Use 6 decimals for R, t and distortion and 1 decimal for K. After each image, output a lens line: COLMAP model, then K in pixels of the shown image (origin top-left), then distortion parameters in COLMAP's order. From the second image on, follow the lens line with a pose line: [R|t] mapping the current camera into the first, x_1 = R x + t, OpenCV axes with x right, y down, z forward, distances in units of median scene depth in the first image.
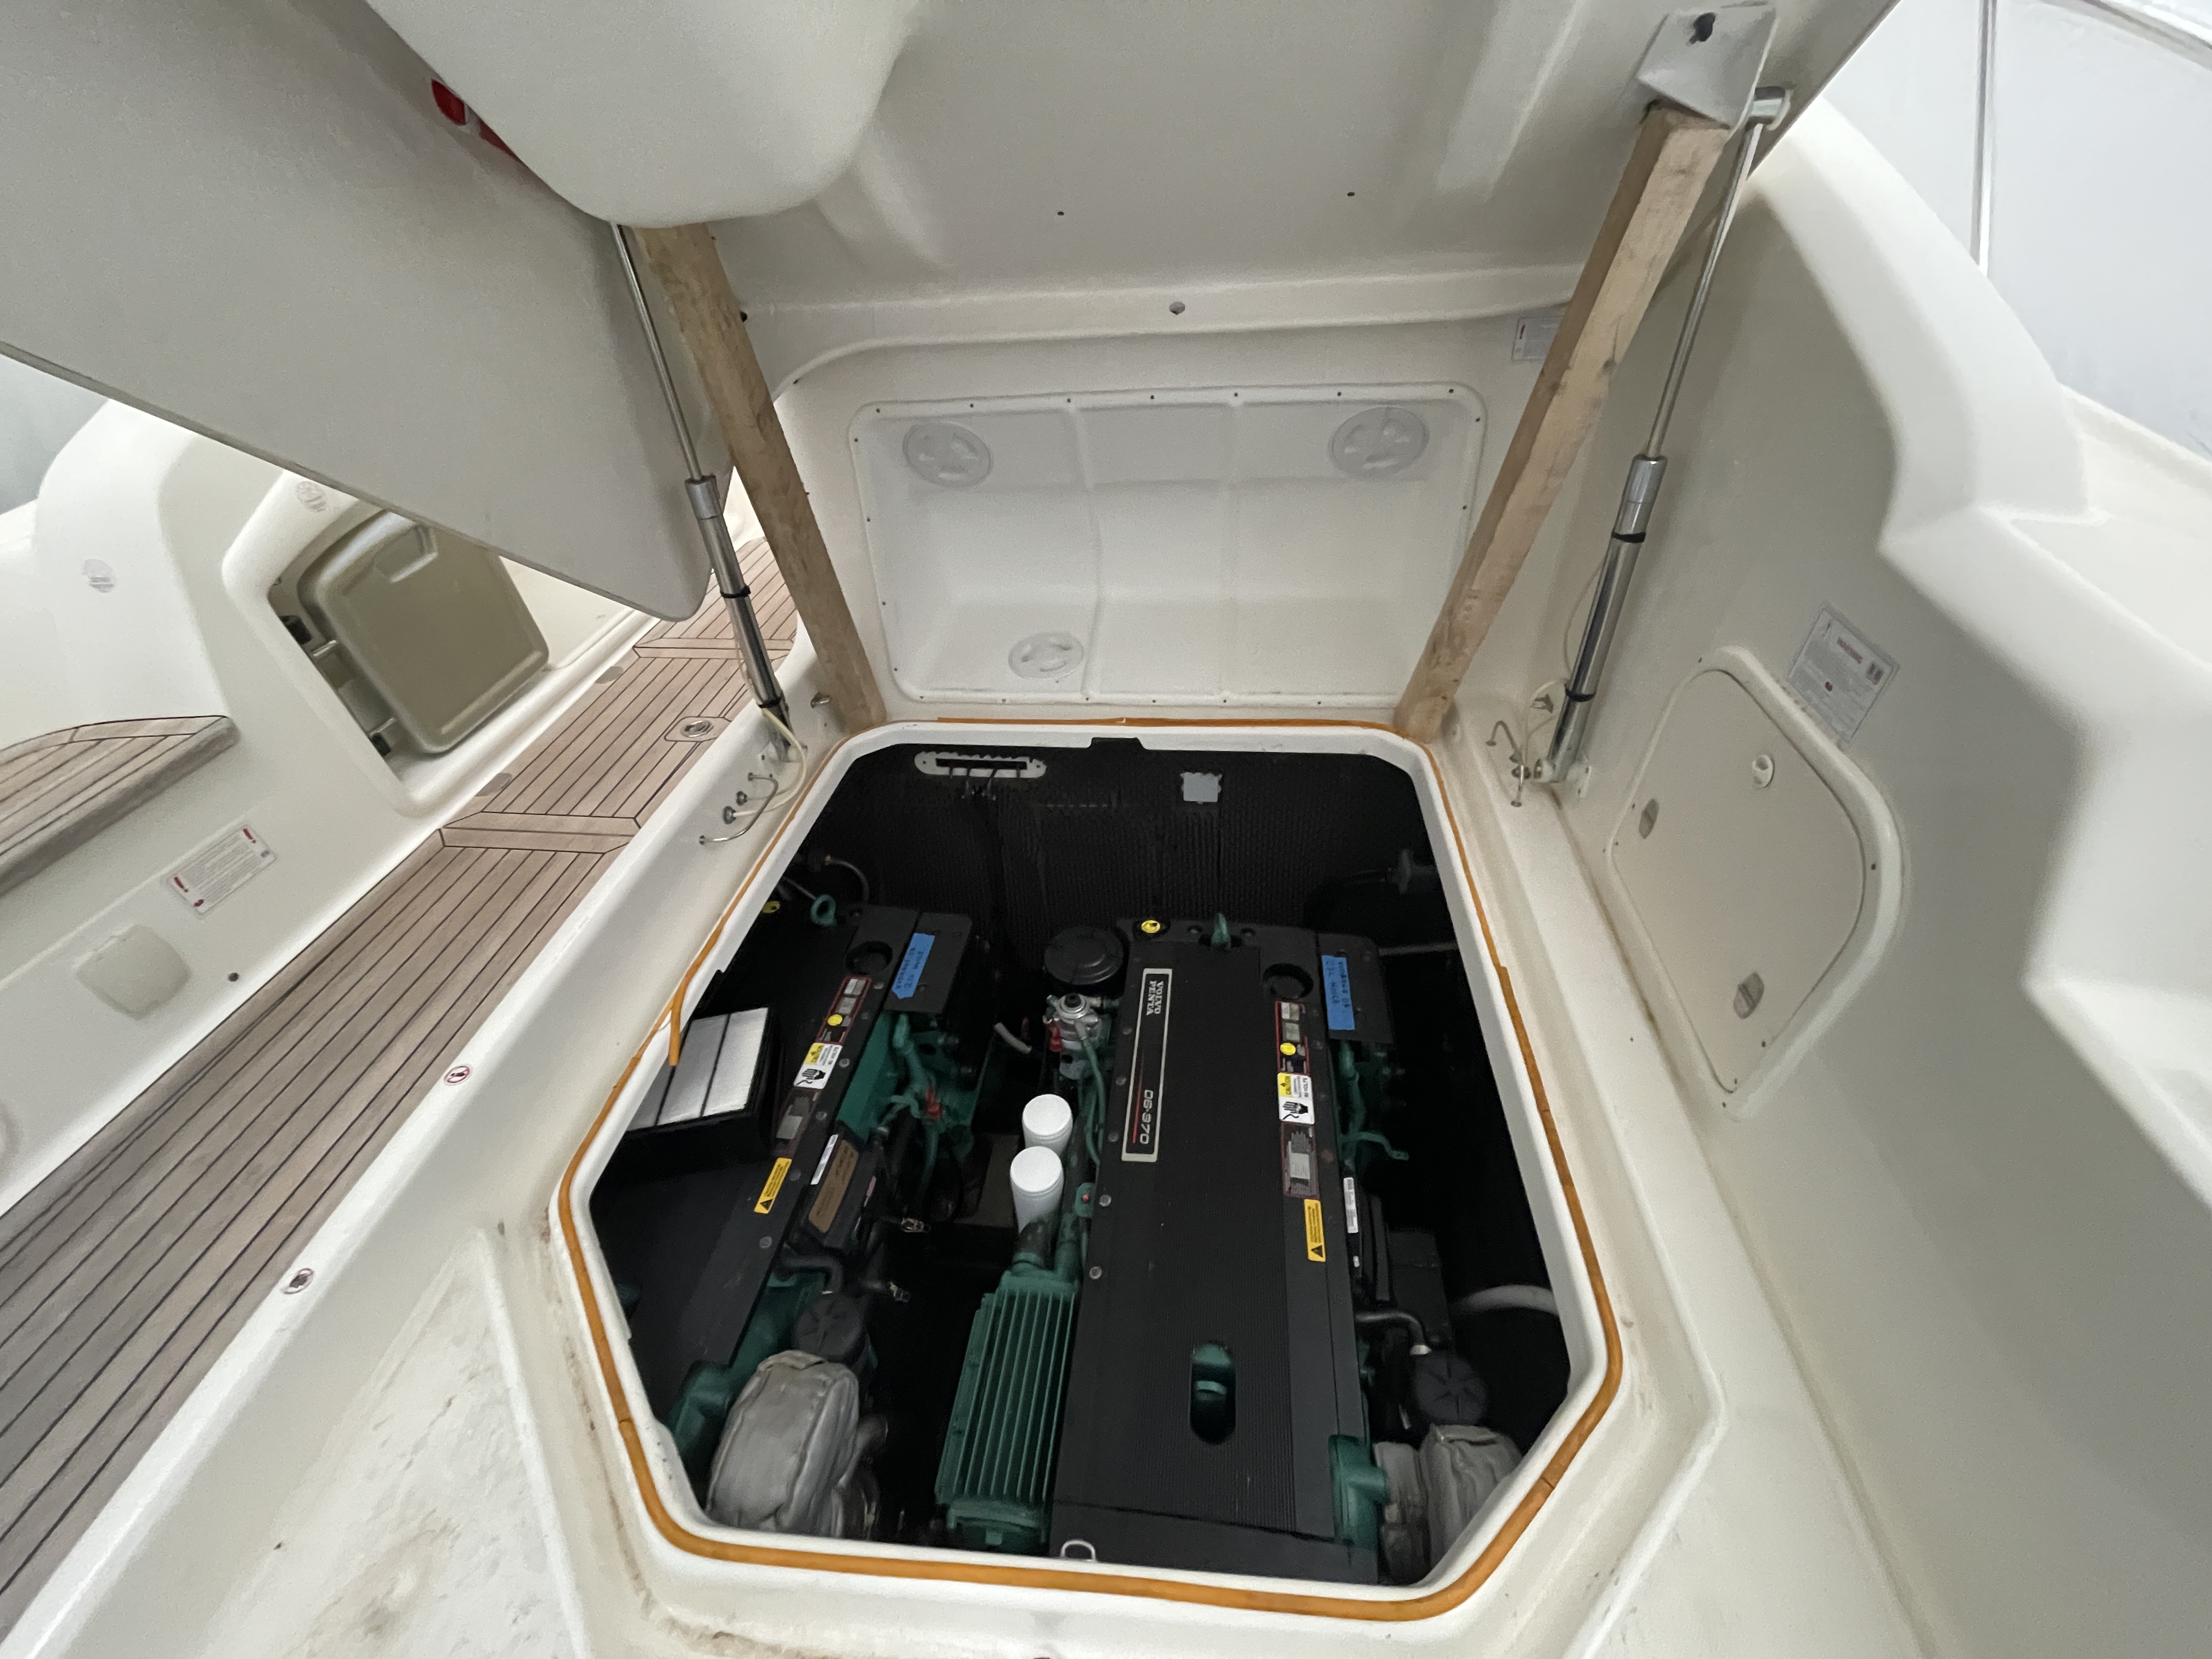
lens RADIAL K [[892.2, 0, 1105.1], [0, 892.2, 827.3], [0, 0, 1]] dist [-0.003649, 0.000367]
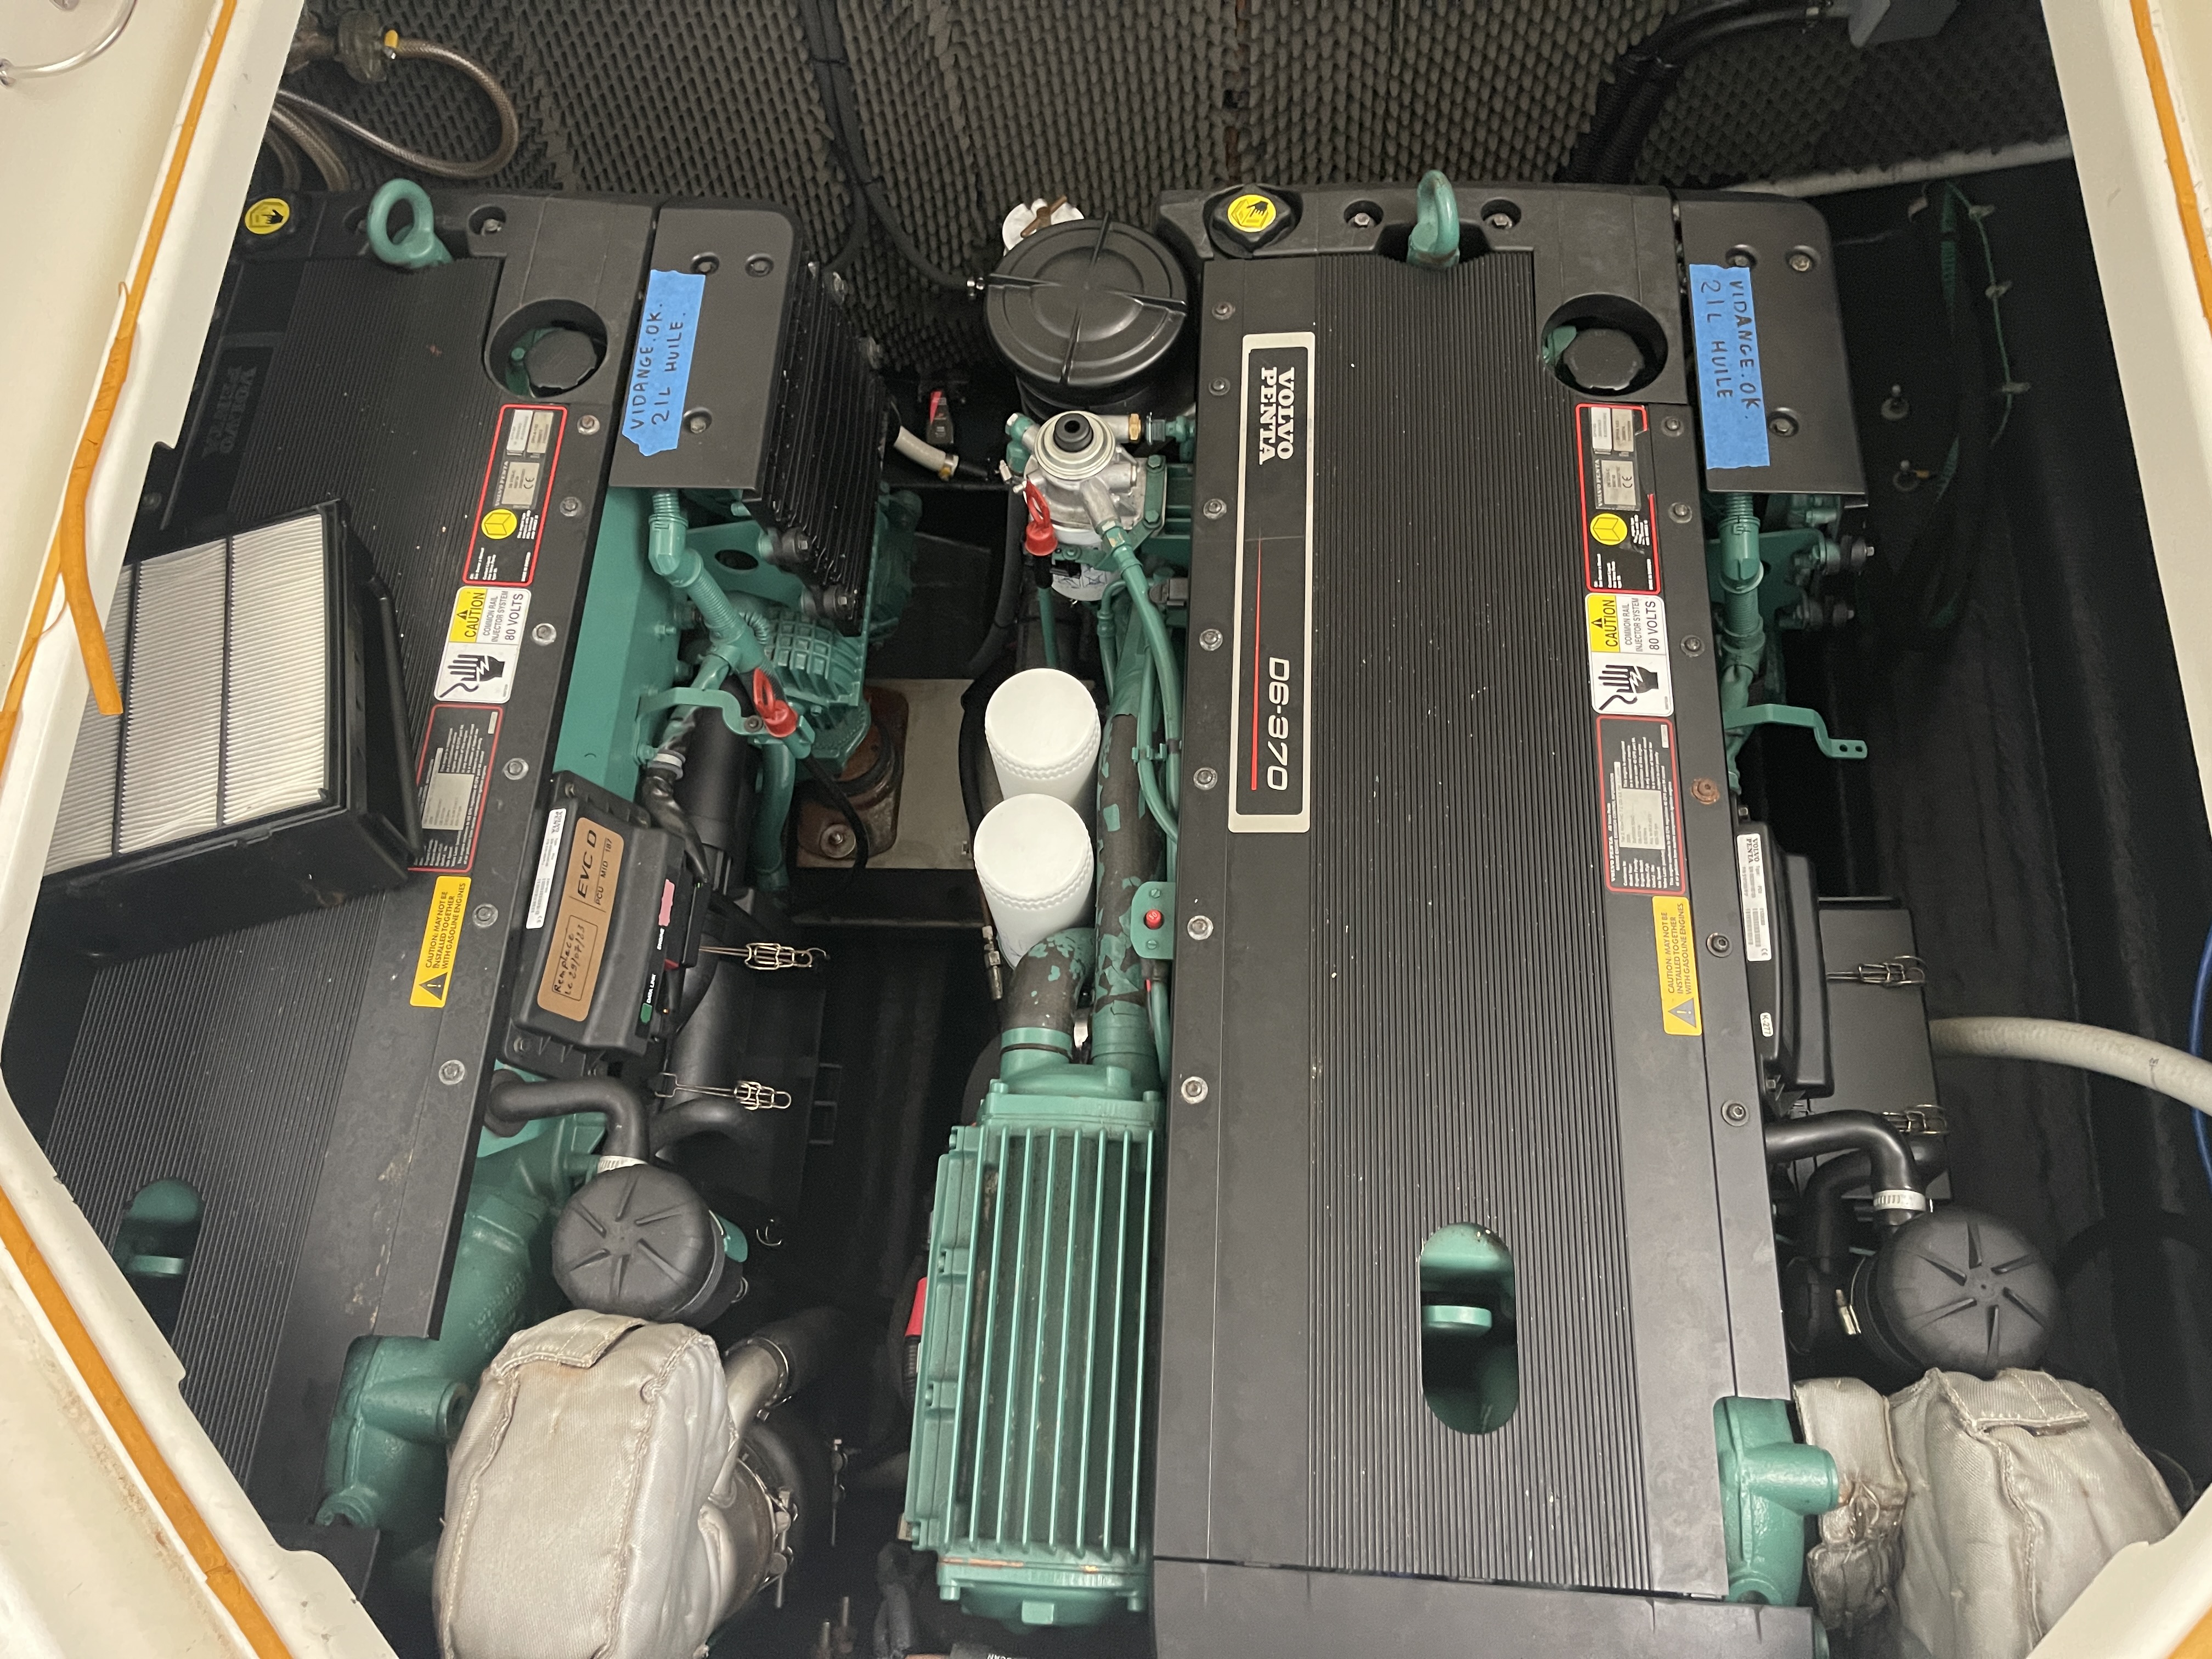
lens RADIAL K [[1697.8, 0, 1109.7], [0, 1697.8, 826.3], [0, 0, 1]] dist [0.039356, -0.029652]
pose [[0.997525, -0.070228, 0.003520, -0.039215], [0.058768, 0.860144, 0.506655, -0.048764], [-0.038609, -0.505194, 0.862142, 0.267517]]
